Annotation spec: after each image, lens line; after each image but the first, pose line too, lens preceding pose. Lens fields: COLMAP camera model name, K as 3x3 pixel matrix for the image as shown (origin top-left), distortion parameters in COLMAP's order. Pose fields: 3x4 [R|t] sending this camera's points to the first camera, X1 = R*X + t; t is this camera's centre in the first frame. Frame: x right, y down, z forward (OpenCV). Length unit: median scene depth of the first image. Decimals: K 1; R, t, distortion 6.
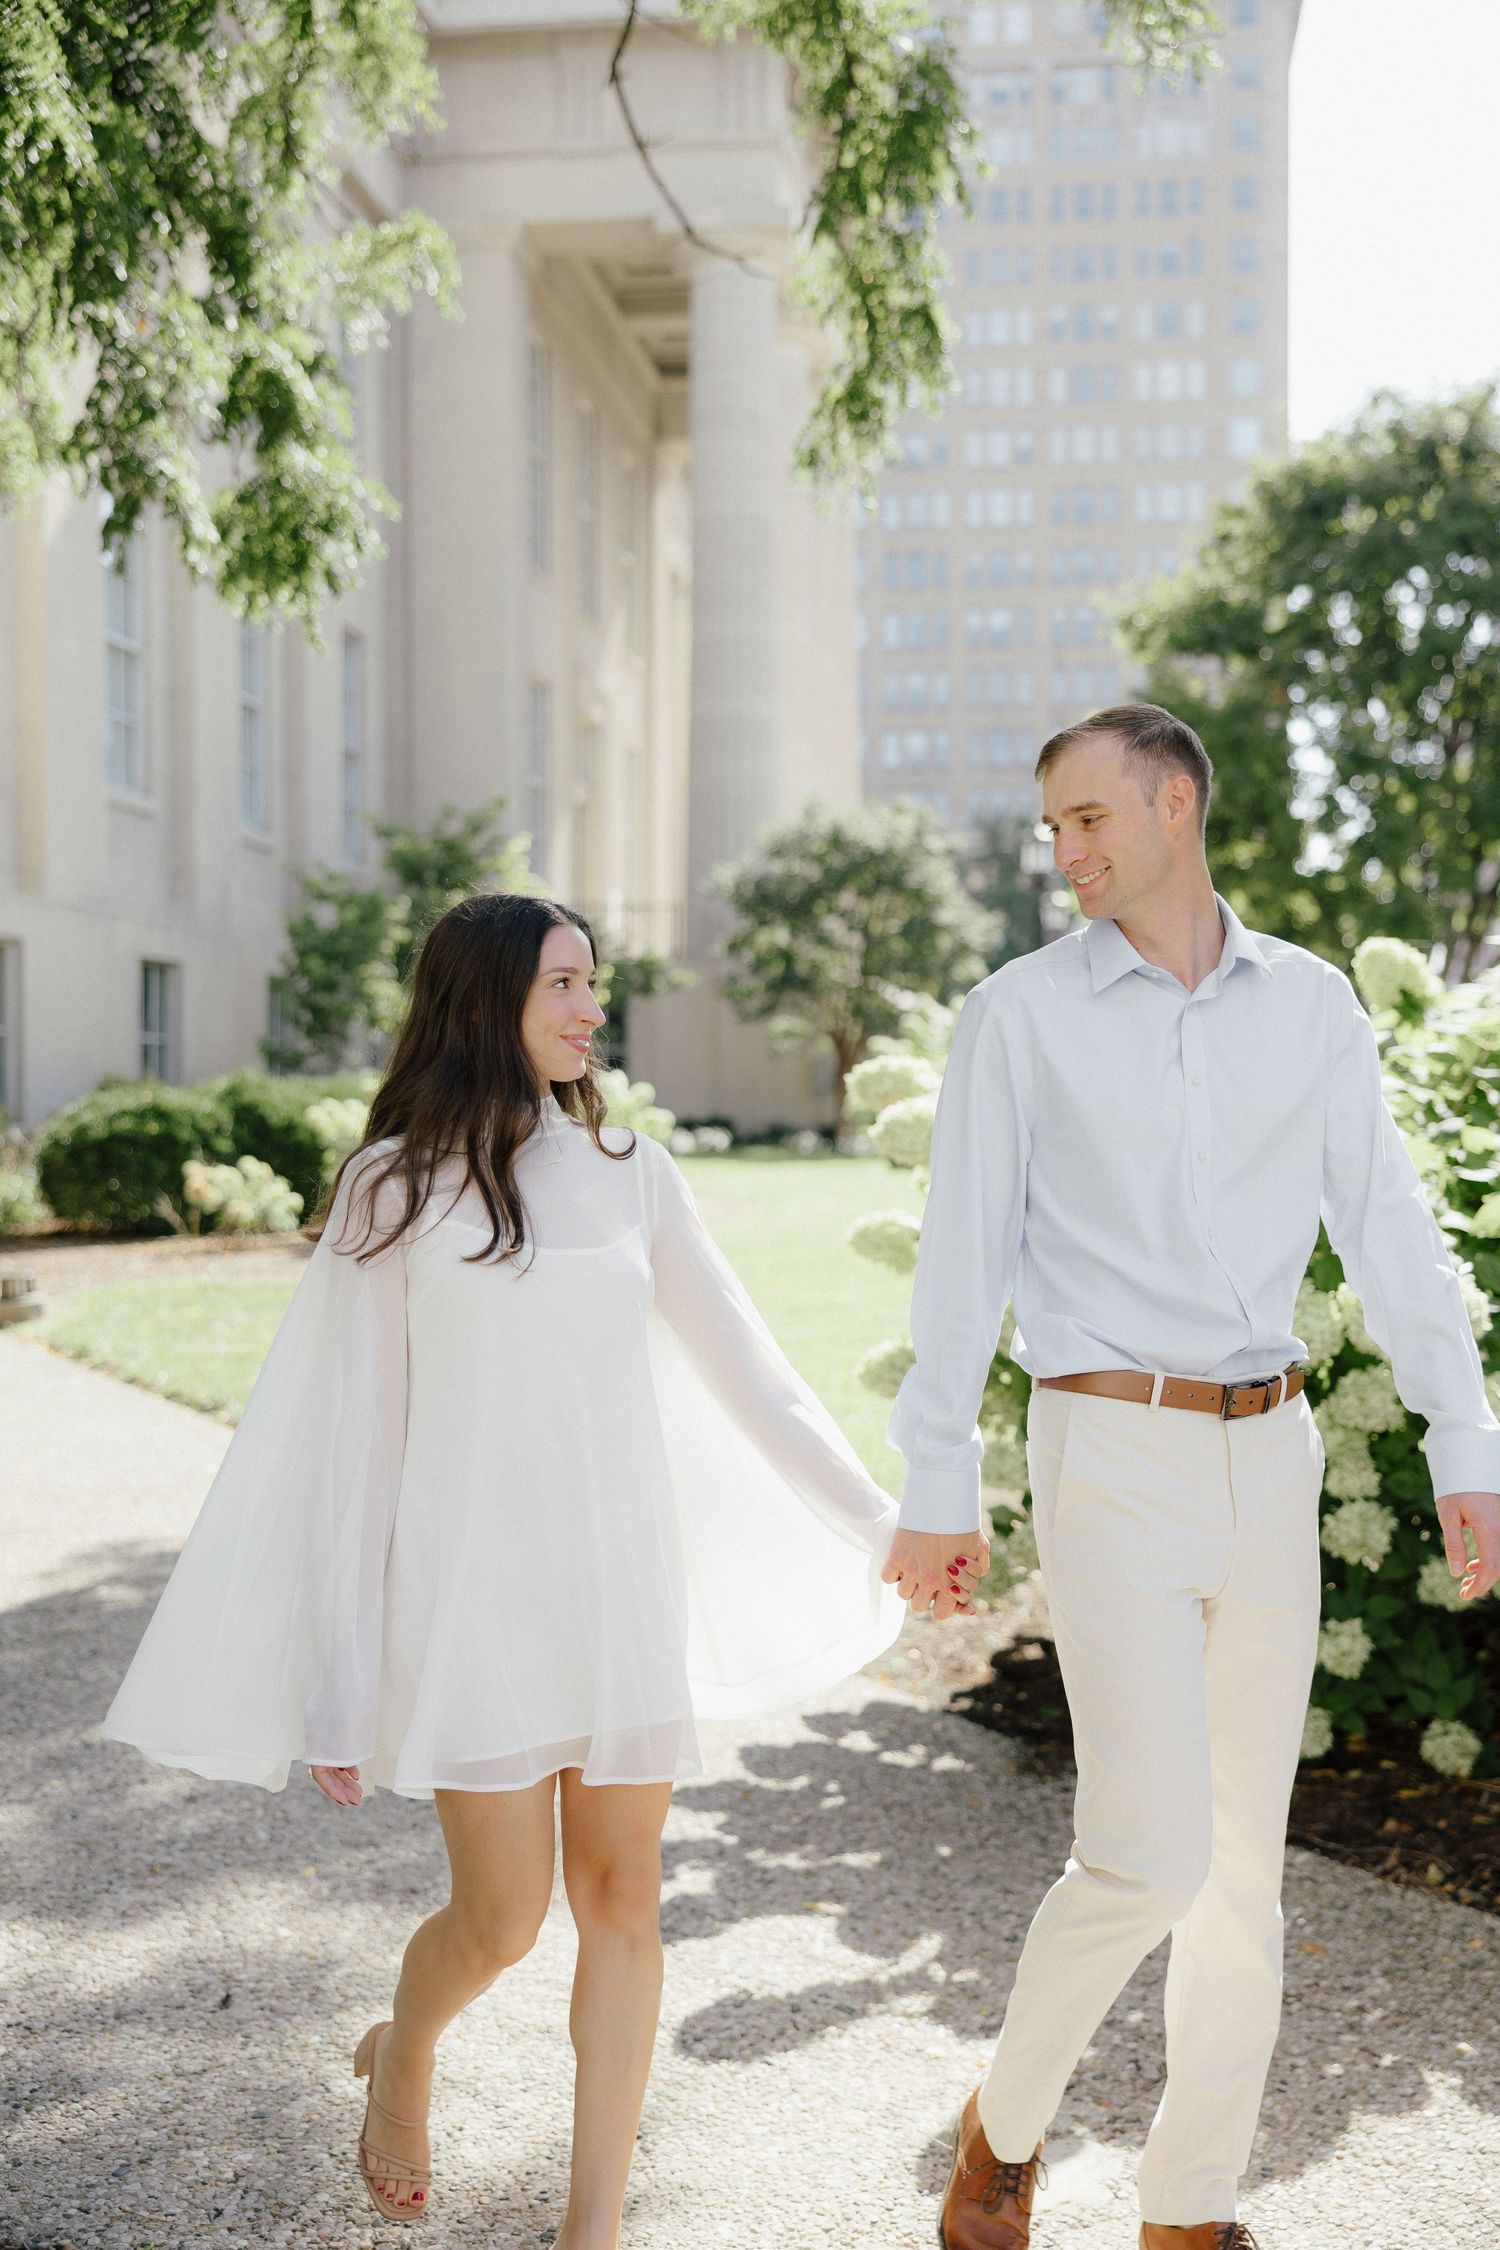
lens RADIAL K [[2531.4, 0, 817.0], [0, 2531.4, 1146.2], [0, 0, 1]] dist [0.002629, 0.000000]
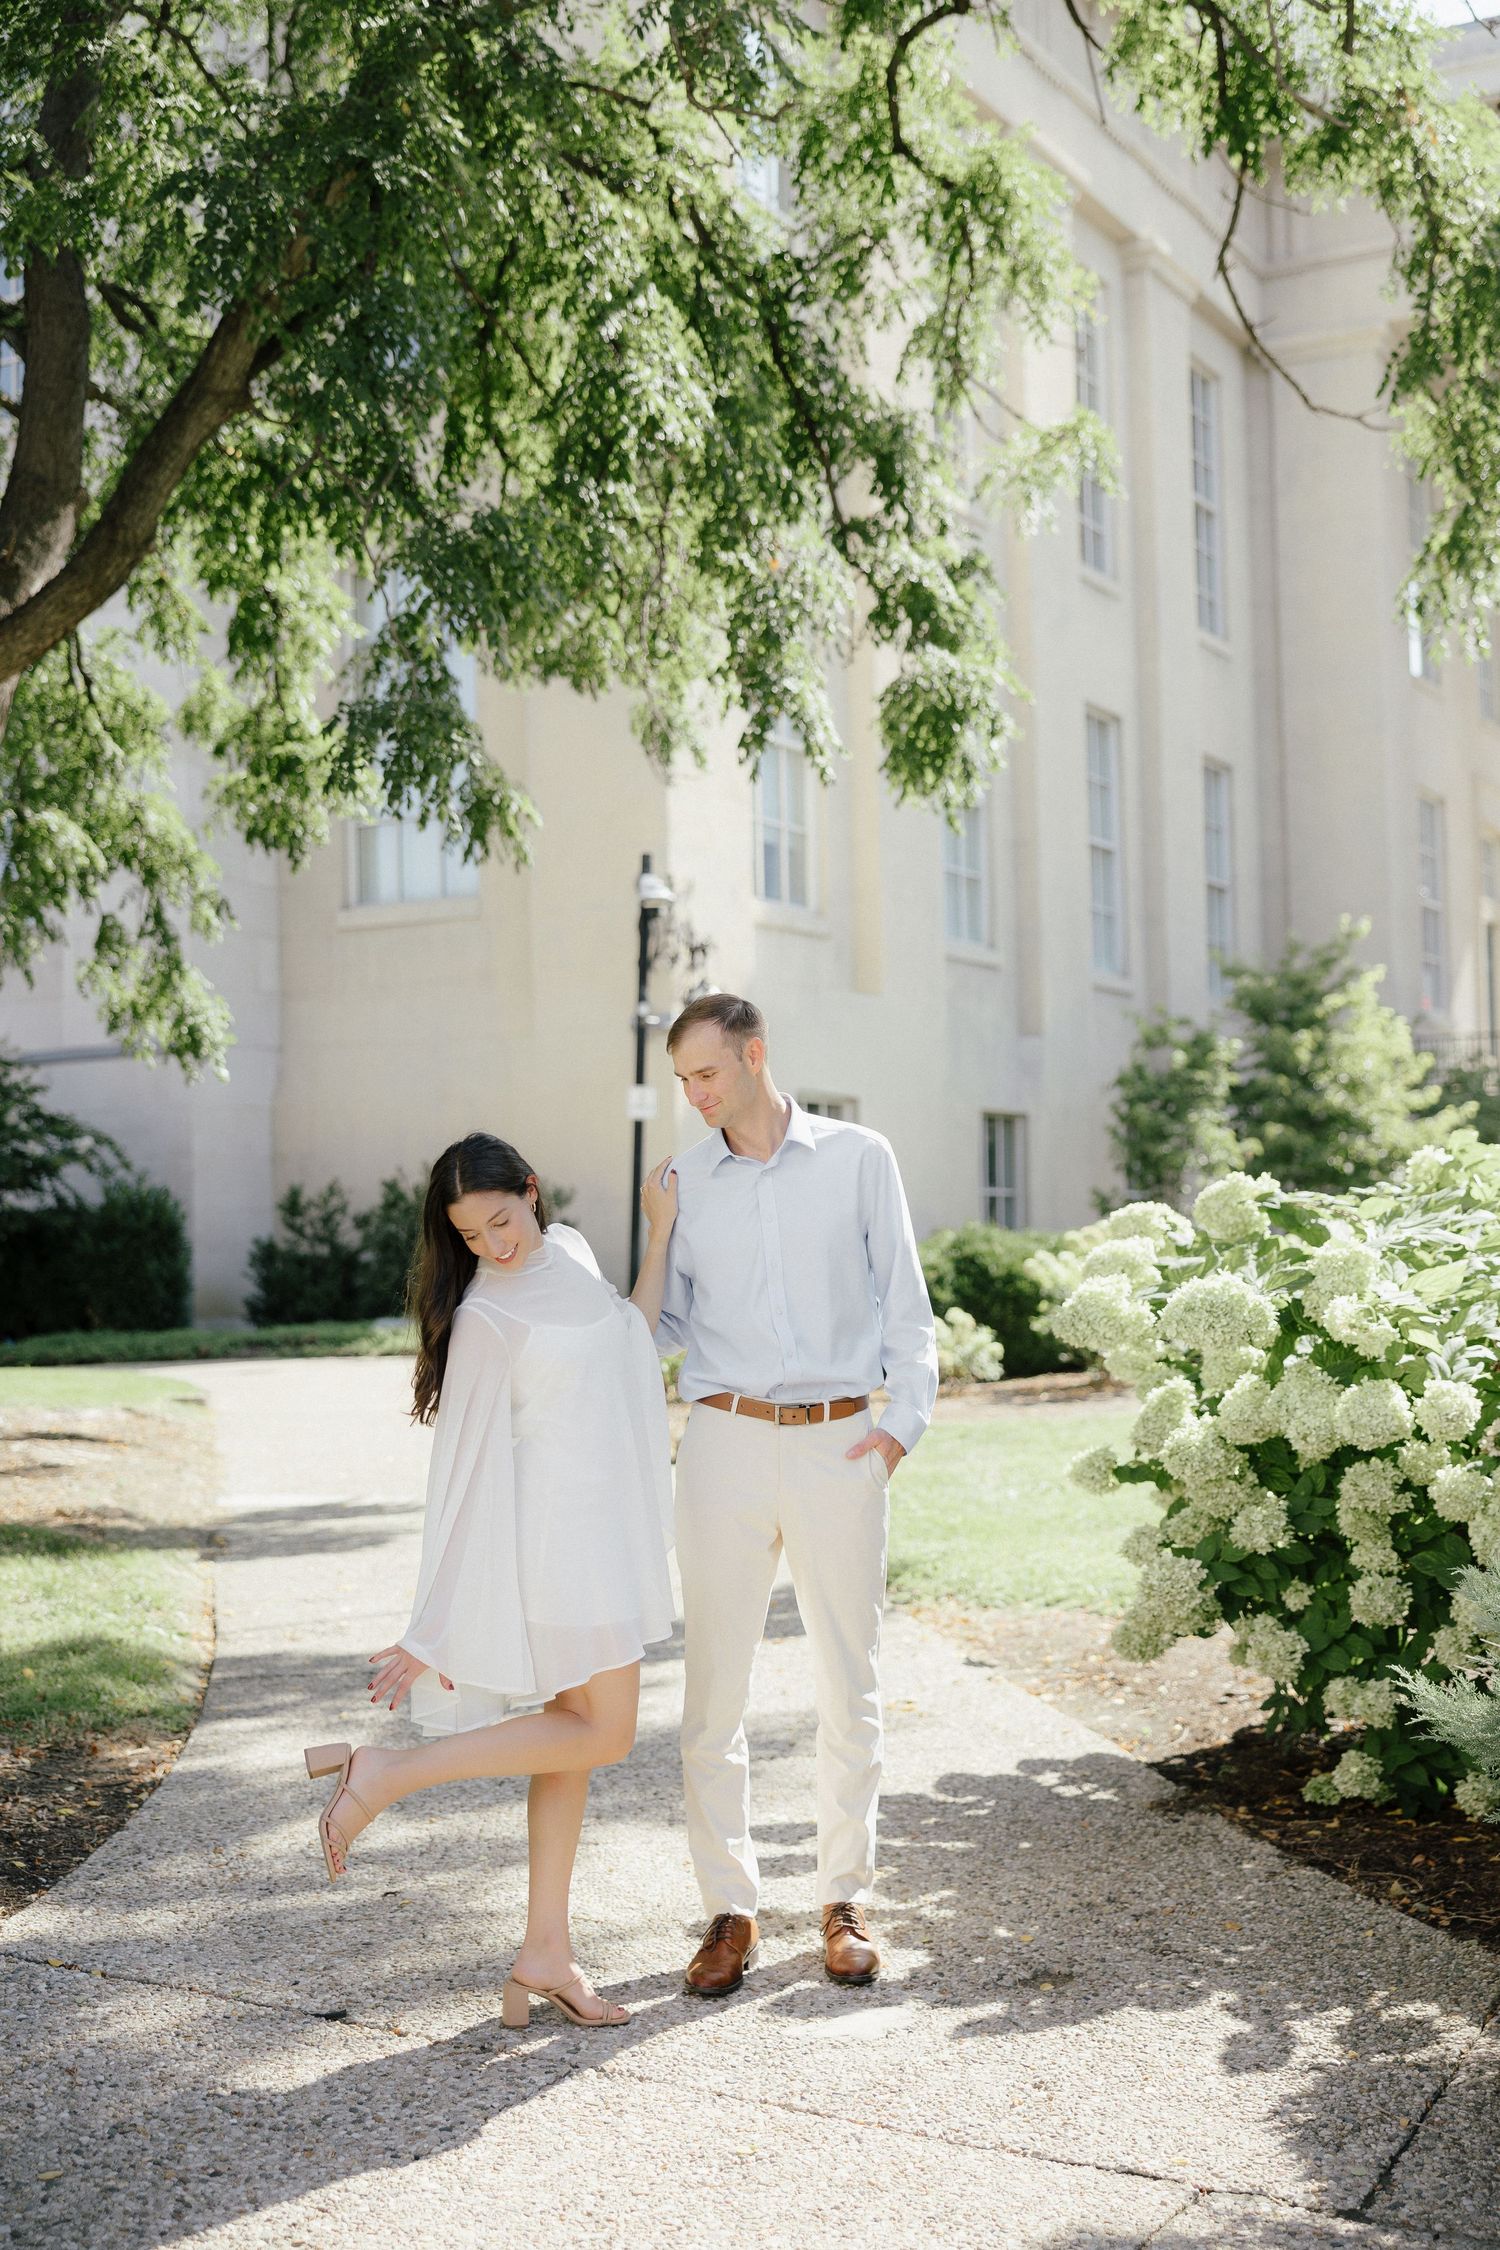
lens RADIAL K [[2772.2, 0, 722.6], [0, 2772.2, 1094.6], [0, 0, 1]] dist [-0.005184, 0.000000]
pose [[0.922594, -0.039470, -0.383749, 0.147748], [0.010524, 0.996957, -0.077238, 0.004923], [0.385630, 0.067221, 0.920202, -0.105453]]
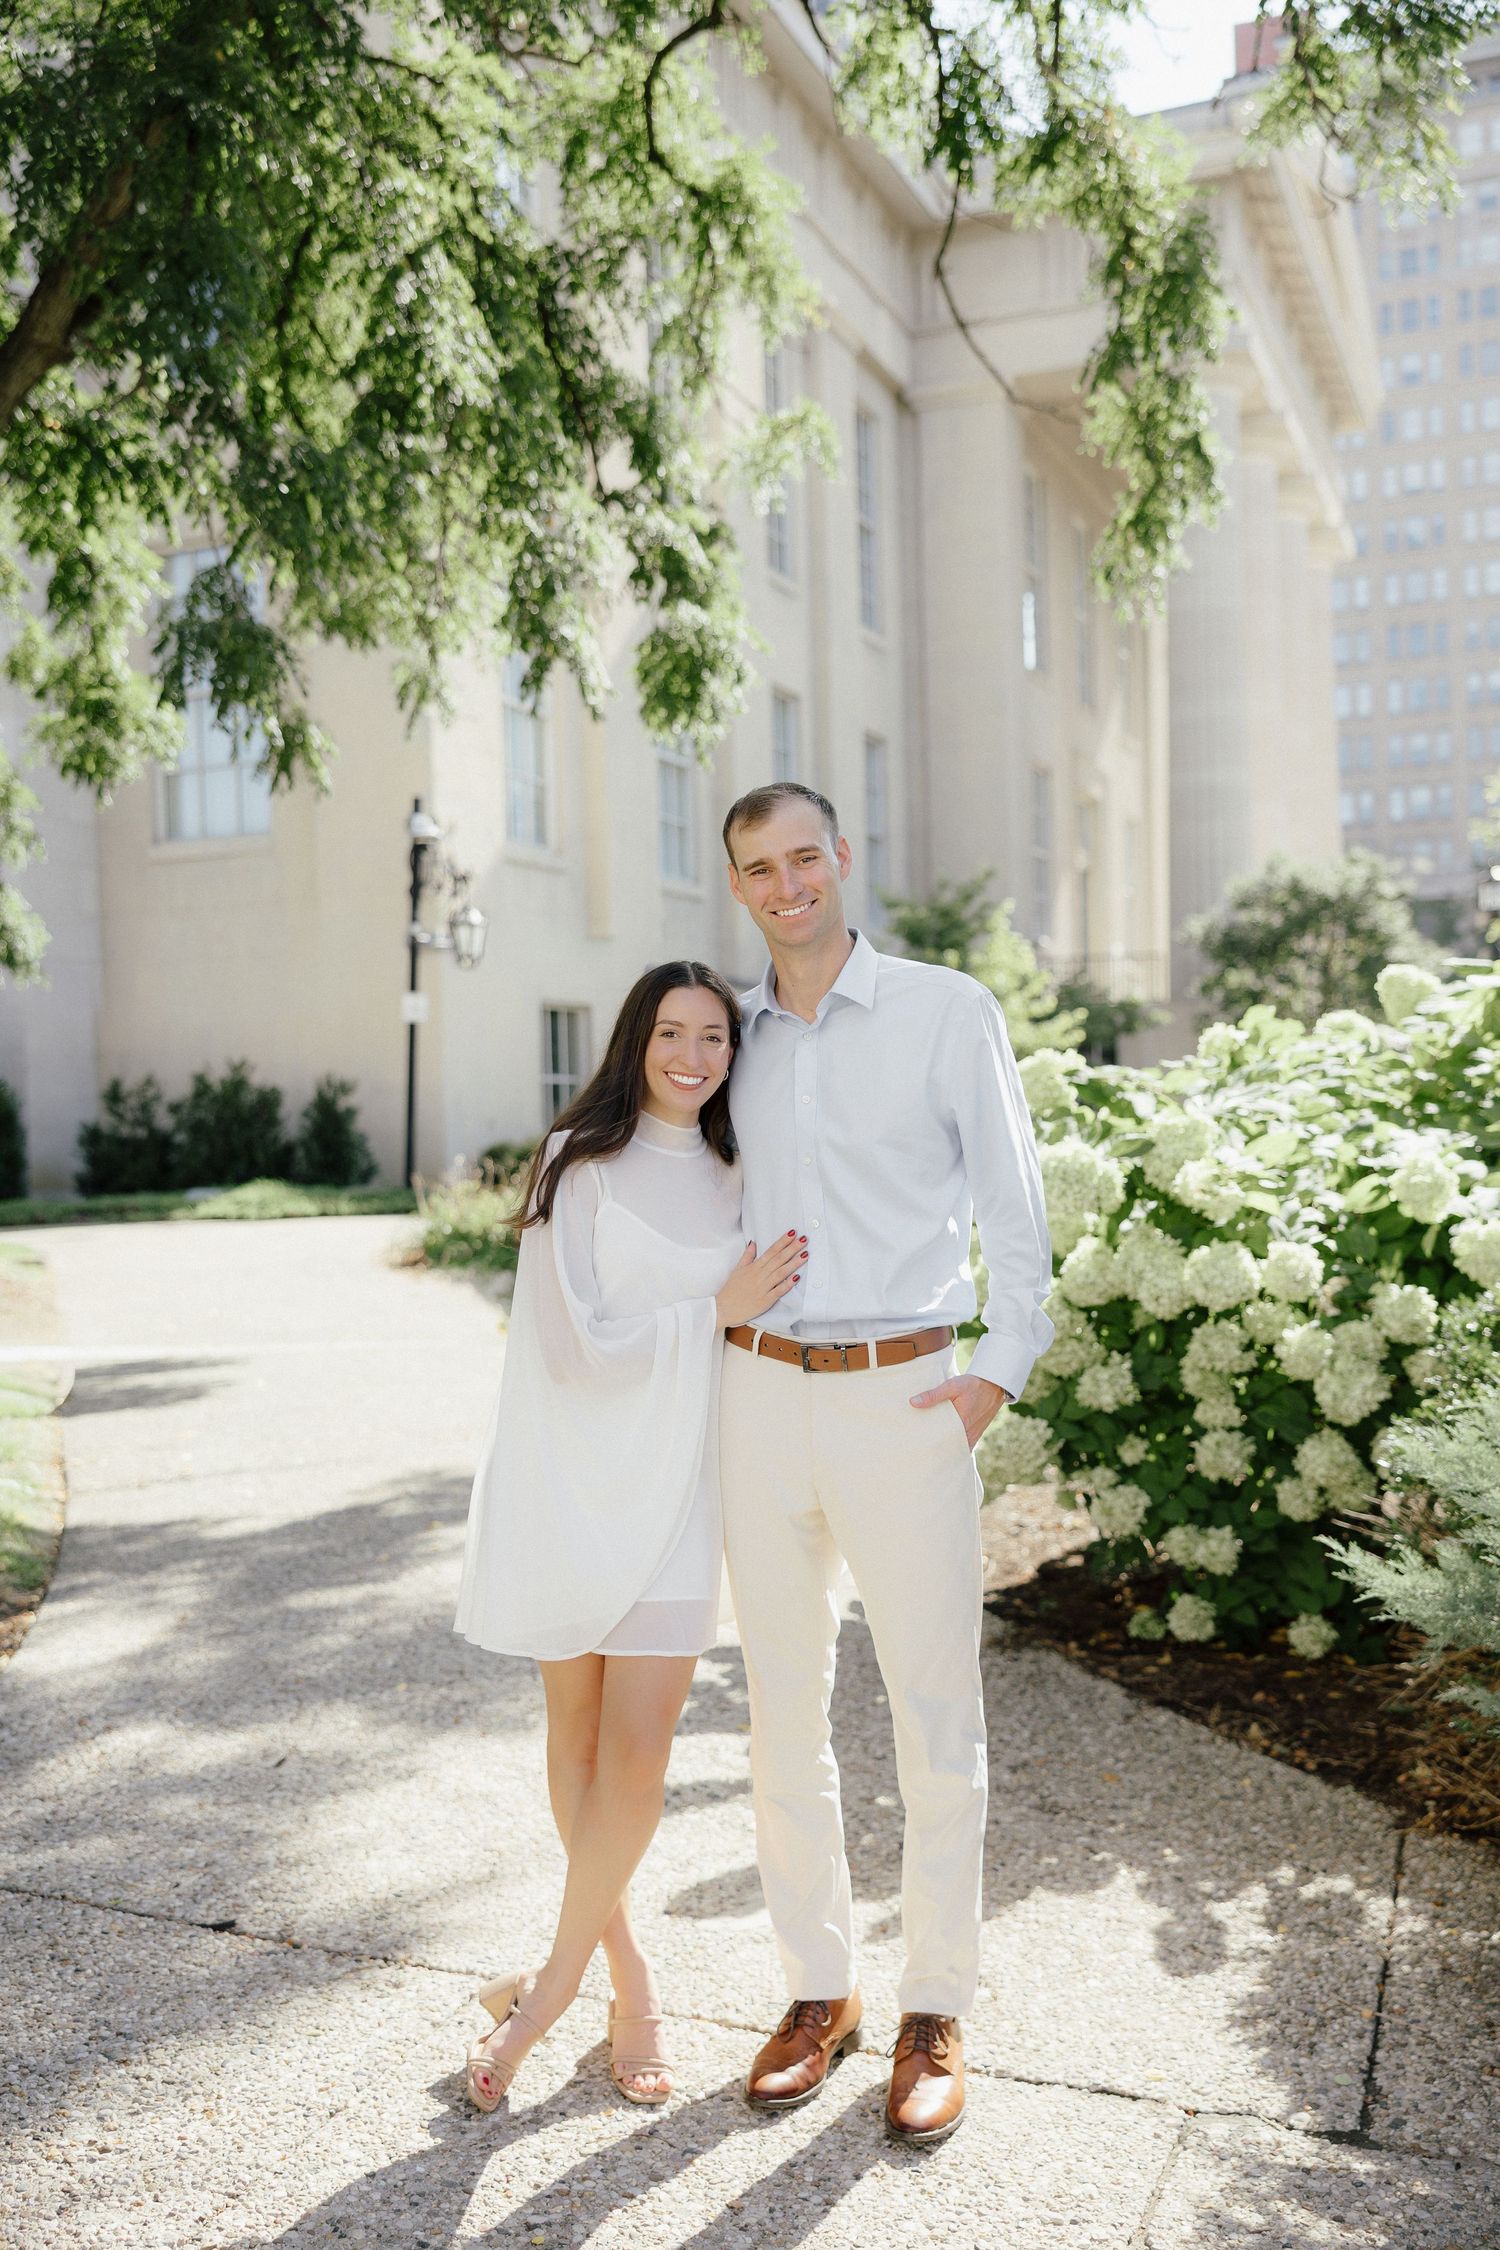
lens RADIAL K [[2184.2, 0, 739.8], [0, 2184.2, 1167.7], [0, 0, 1]] dist [0.009960, 0.000000]
pose [[0.963989, -0.018440, -0.265302, 0.092199], [0.018340, 0.999828, -0.002855, 0.004225], [0.265309, -0.002114, 0.964161, -0.027314]]
